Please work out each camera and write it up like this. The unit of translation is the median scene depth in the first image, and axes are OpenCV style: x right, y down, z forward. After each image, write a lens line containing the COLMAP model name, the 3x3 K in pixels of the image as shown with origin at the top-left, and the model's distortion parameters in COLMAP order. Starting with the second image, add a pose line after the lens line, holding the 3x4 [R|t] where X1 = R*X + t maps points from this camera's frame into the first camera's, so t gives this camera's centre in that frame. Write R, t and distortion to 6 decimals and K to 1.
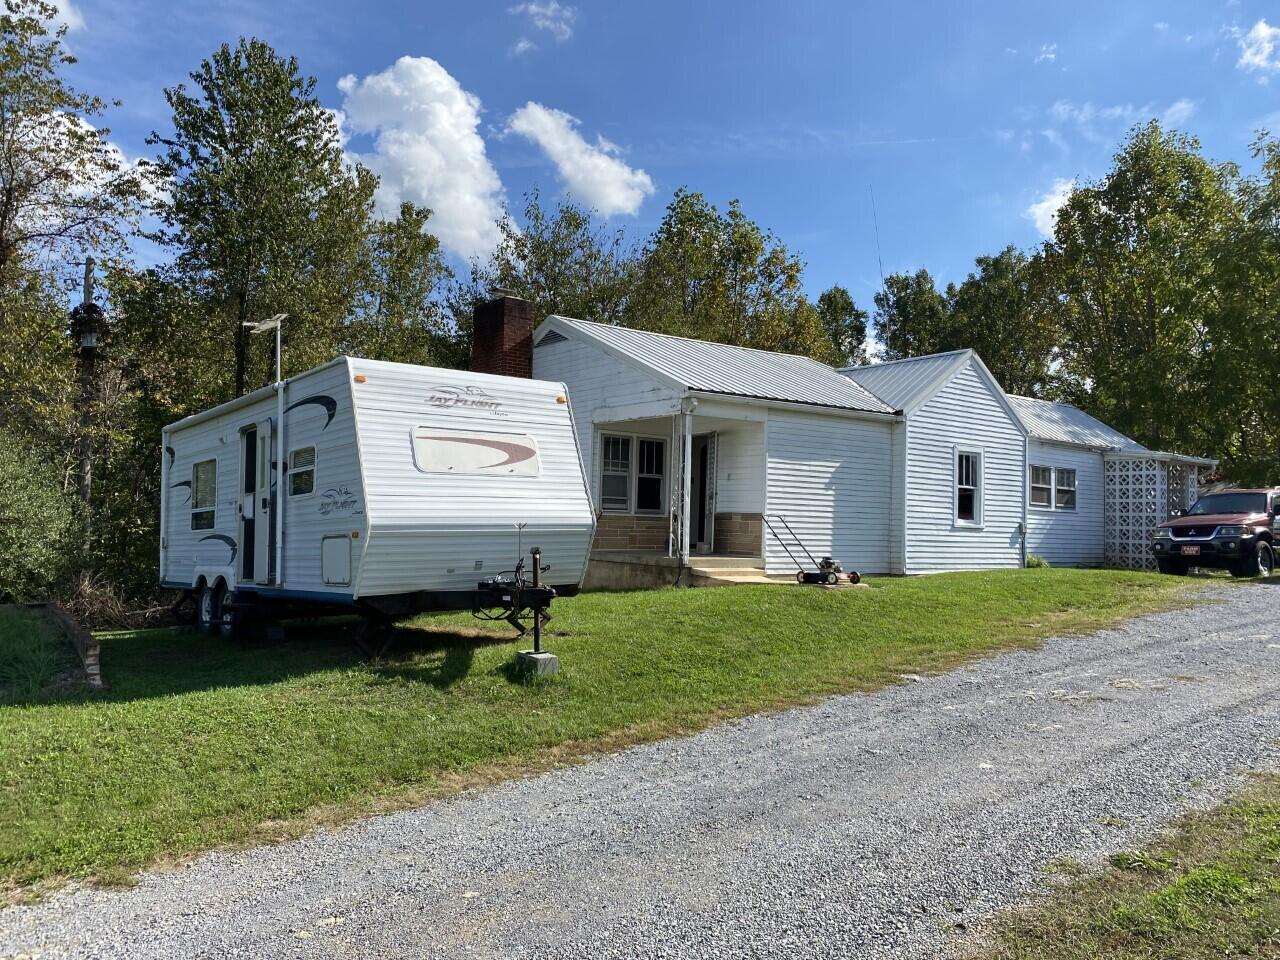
lens RADIAL K [[1001.6, 0, 640.0], [0, 1001.6, 480.0], [0, 0, 1]] dist [0.001964, -0.001951]
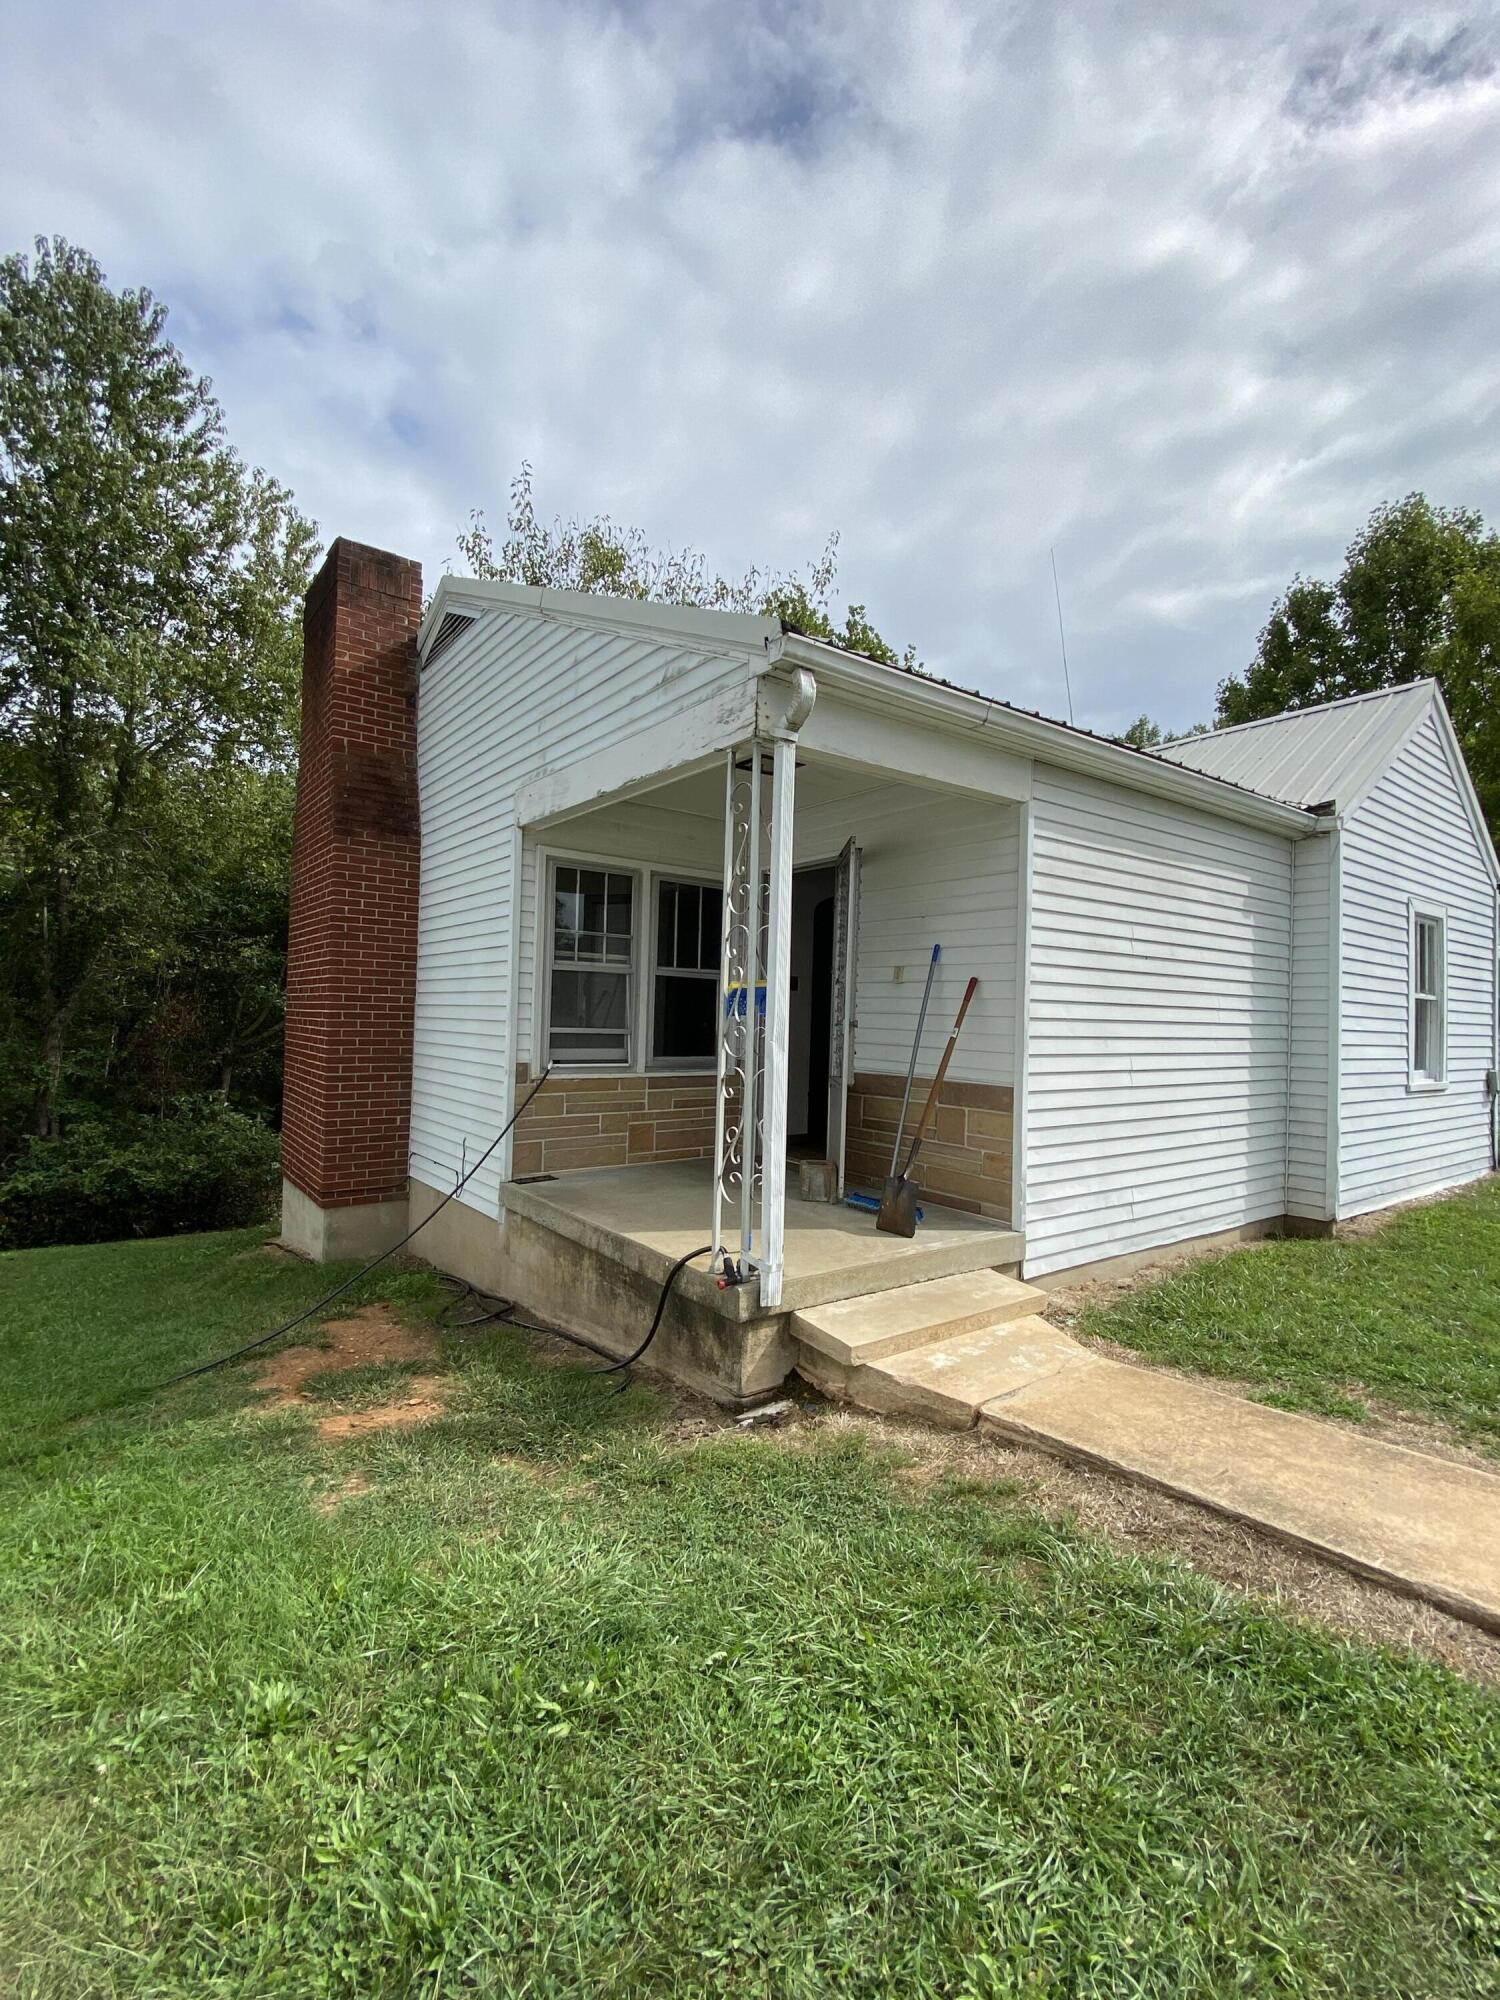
lens RADIAL K [[899.4, 0, 750.0], [0, 899.4, 1000.0], [0, 0, 1]] dist [0.000635, -0.000060]
pose [[0.999979, -0.003092, 0.005685, 0.032526], [0.002933, 0.999609, 0.027813, -0.003028], [-0.005769, -0.027796, 0.999597, 0.648141]]
